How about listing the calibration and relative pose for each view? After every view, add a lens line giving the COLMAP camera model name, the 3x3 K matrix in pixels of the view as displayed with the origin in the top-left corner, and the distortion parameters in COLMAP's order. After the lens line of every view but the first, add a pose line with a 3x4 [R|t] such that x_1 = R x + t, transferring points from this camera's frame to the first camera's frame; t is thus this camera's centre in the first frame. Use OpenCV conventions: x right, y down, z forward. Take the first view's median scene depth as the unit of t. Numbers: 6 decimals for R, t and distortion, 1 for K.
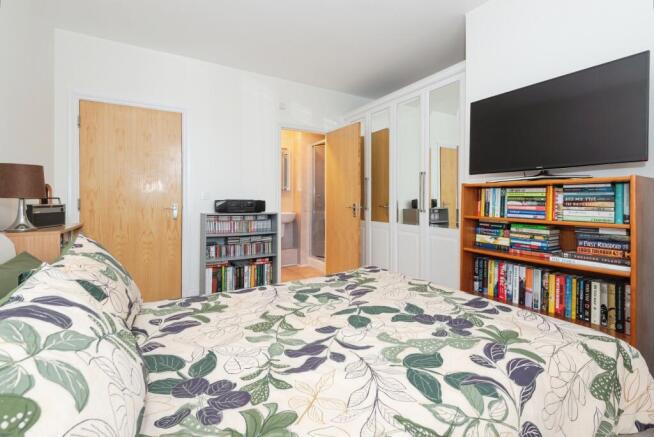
lens RADIAL K [[278.0, 0, 320.0], [0, 278.0, 199.9], [0, 0, 1]] dist [-0.021480, -0.000236]
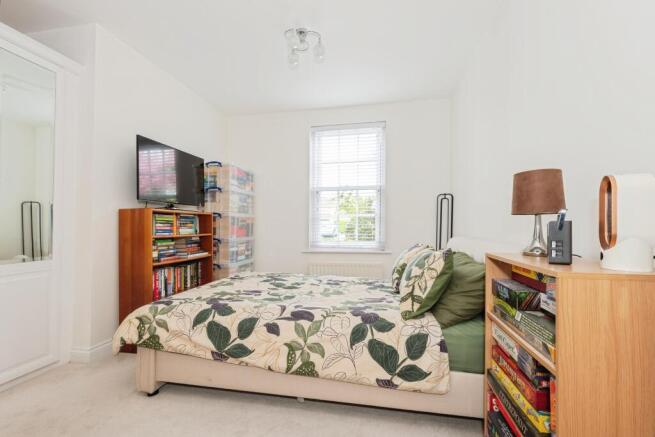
lens RADIAL K [[303.5, 0, 331.1], [0, 303.5, 220.2], [0, 0, 1]] dist [0.004646, -0.000257]
pose [[-0.768016, 0.017805, 0.640183, -1.156196], [0.004051, 0.999729, -0.022944, 0.031636], [-0.640418, -0.015028, -0.767880, 1.984040]]
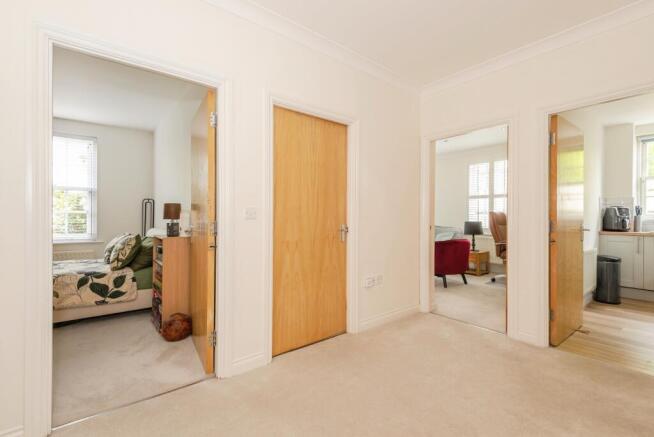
lens RADIAL K [[303.1, 0, 326.5], [0, 303.1, 218.8], [0, 0, 1]] dist [0.004646, -0.000257]
pose [[-0.989638, 0.001530, -0.143580, -2.080091], [0.000978, 0.999992, 0.003917, -0.028092], [0.143585, 0.003736, -0.989631, 3.774076]]
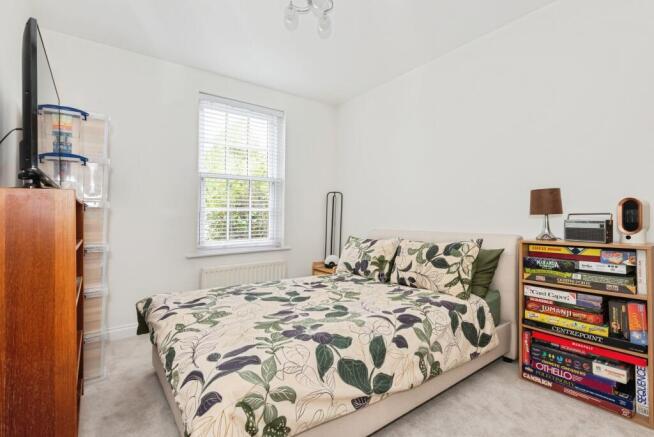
lens RADIAL K [[303.1, 0, 328.9], [0, 303.1, 219.4], [0, 0, 1]] dist [0.004646, -0.000257]
pose [[-0.990216, 0.012018, -0.139023, 0.538253], [0.011880, 0.999928, 0.001821, -0.001346], [0.139035, 0.000152, -0.990287, 2.259869]]
